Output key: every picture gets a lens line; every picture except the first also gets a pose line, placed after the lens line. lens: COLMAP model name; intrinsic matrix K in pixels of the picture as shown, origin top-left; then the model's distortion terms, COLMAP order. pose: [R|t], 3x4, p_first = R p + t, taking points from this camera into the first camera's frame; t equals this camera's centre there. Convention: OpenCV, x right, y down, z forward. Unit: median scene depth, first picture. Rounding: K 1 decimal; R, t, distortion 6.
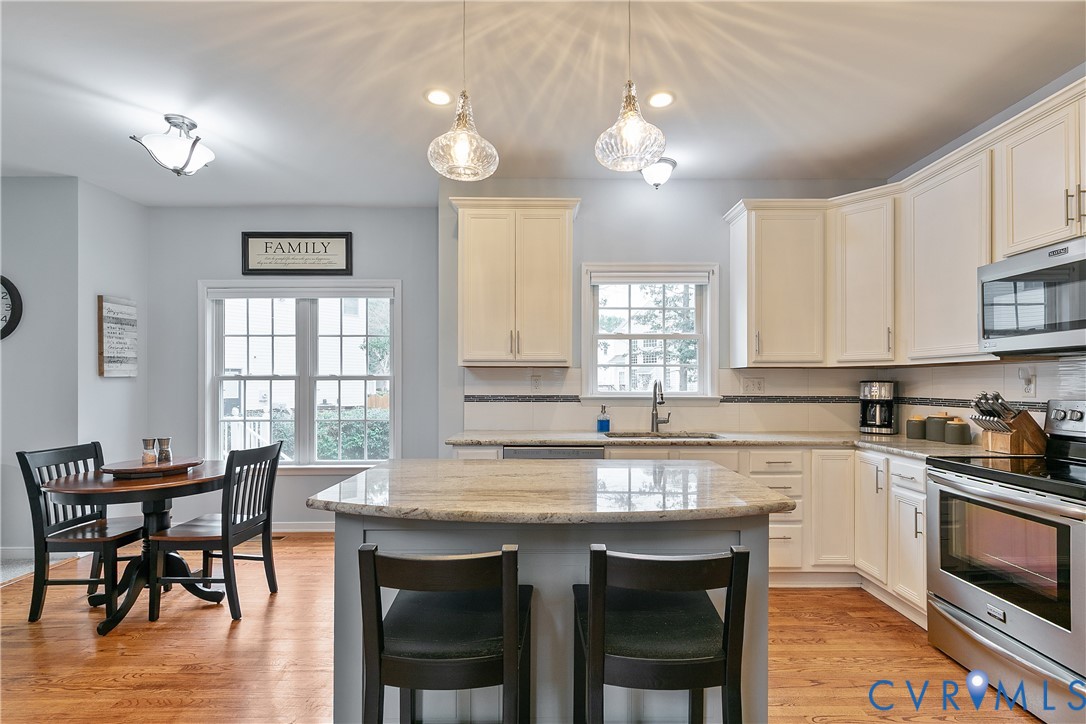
lens RADIAL K [[496.7, 0, 547.7], [0, 496.7, 380.3], [0, 0, 1]] dist [0.012733, -0.003685]
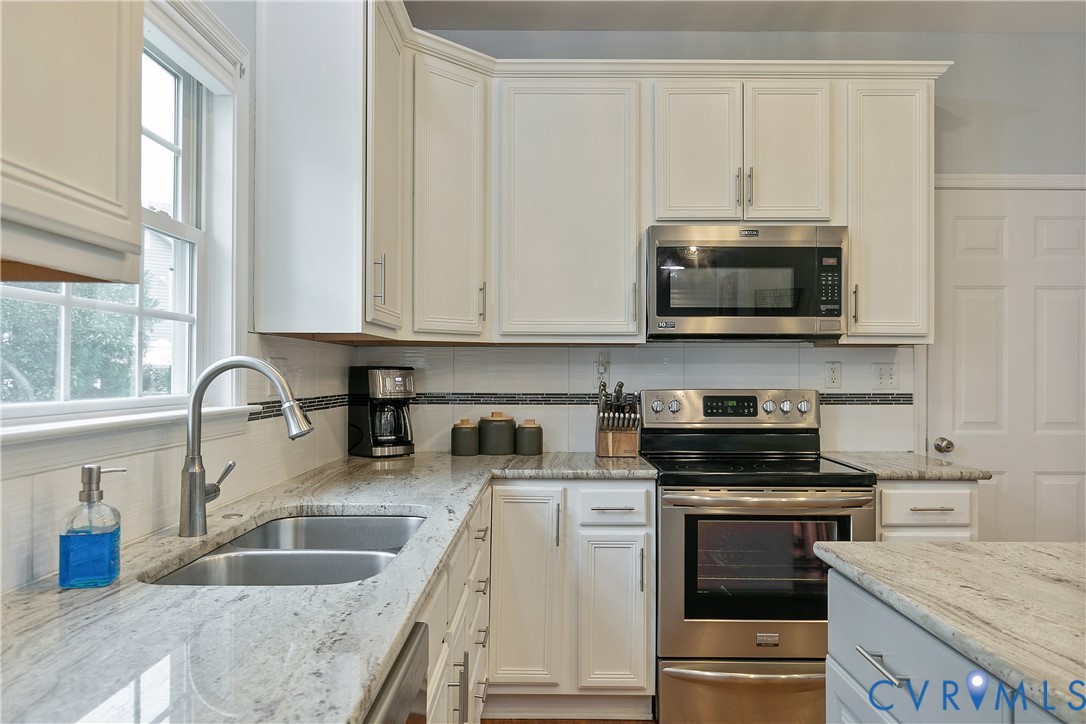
lens RADIAL K [[764.1, 0, 549.3], [0, 764.1, 364.8], [0, 0, 1]] dist [-0.003716, -0.001022]
pose [[-0.000154, 0.008403, 0.999965, -0.247918], [-0.008980, 0.999924, -0.008404, 0.004807], [-0.999960, -0.008981, -0.000078, 0.824549]]
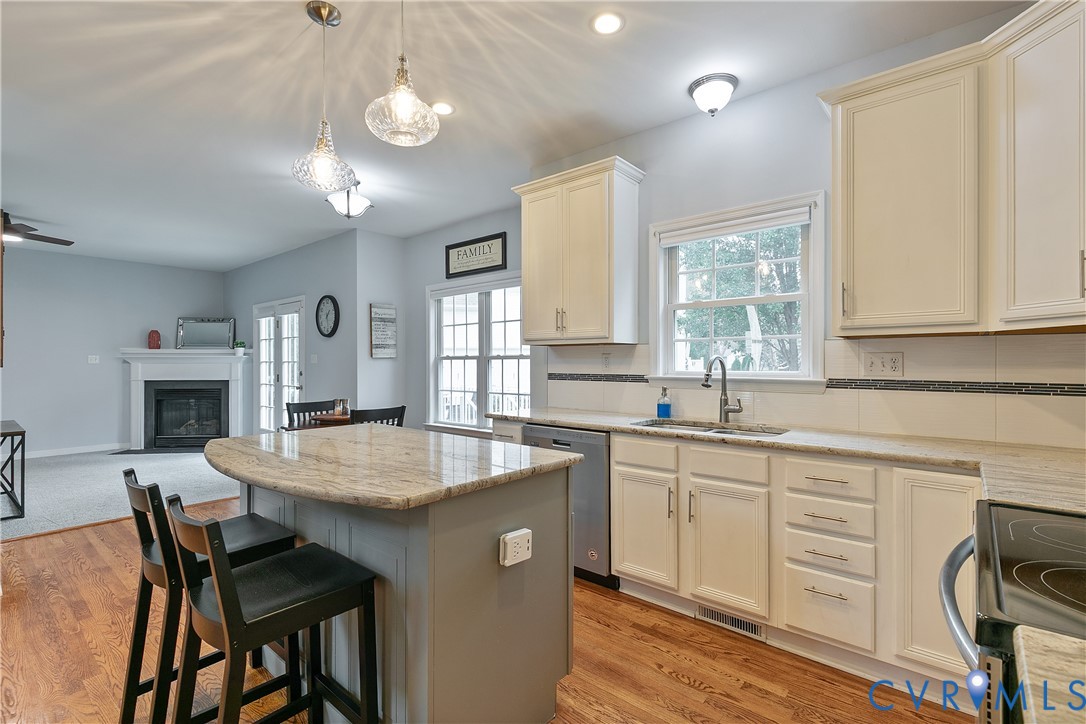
lens RADIAL K [[496.7, 0, 550.7], [0, 496.7, 361.1], [0, 0, 1]] dist [0.012733, -0.003685]
pose [[0.764766, -0.002702, -0.644303, 0.537590], [0.005340, 0.999983, 0.002145, 0.003098], [0.644286, -0.005081, 0.764768, 0.225684]]
